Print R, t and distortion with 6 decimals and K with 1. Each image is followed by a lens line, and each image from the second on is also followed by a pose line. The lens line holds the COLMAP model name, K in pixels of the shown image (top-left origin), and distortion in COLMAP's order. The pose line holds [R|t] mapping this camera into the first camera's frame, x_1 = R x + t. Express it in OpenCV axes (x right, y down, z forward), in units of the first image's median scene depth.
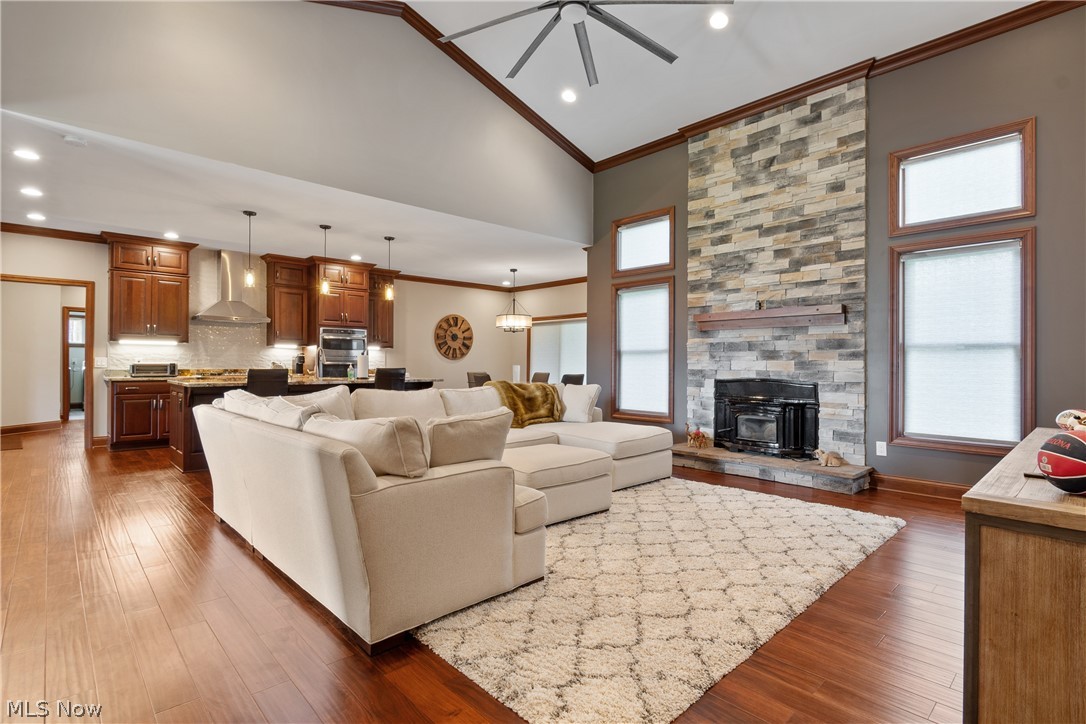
lens RADIAL K [[520.3, 0, 533.6], [0, 520.3, 364.9], [0, 0, 1]] dist [0.010693, 0.000657]
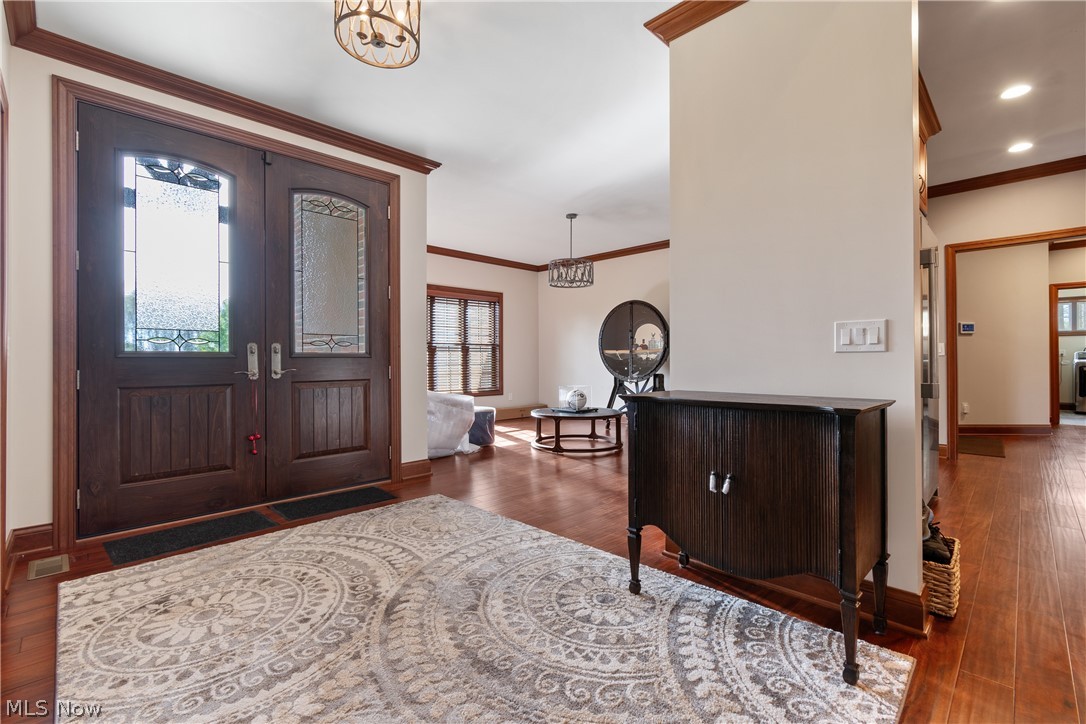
lens RADIAL K [[480.2, 0, 543.0], [0, 480.2, 359.4], [0, 0, 1]] dist [0.004925, -0.001164]
pose [[0.038239, -0.008178, -0.999235, -0.272181], [-0.000756, 0.999966, -0.008213, 0.019423], [0.999268, 0.001069, 0.038231, 0.278606]]
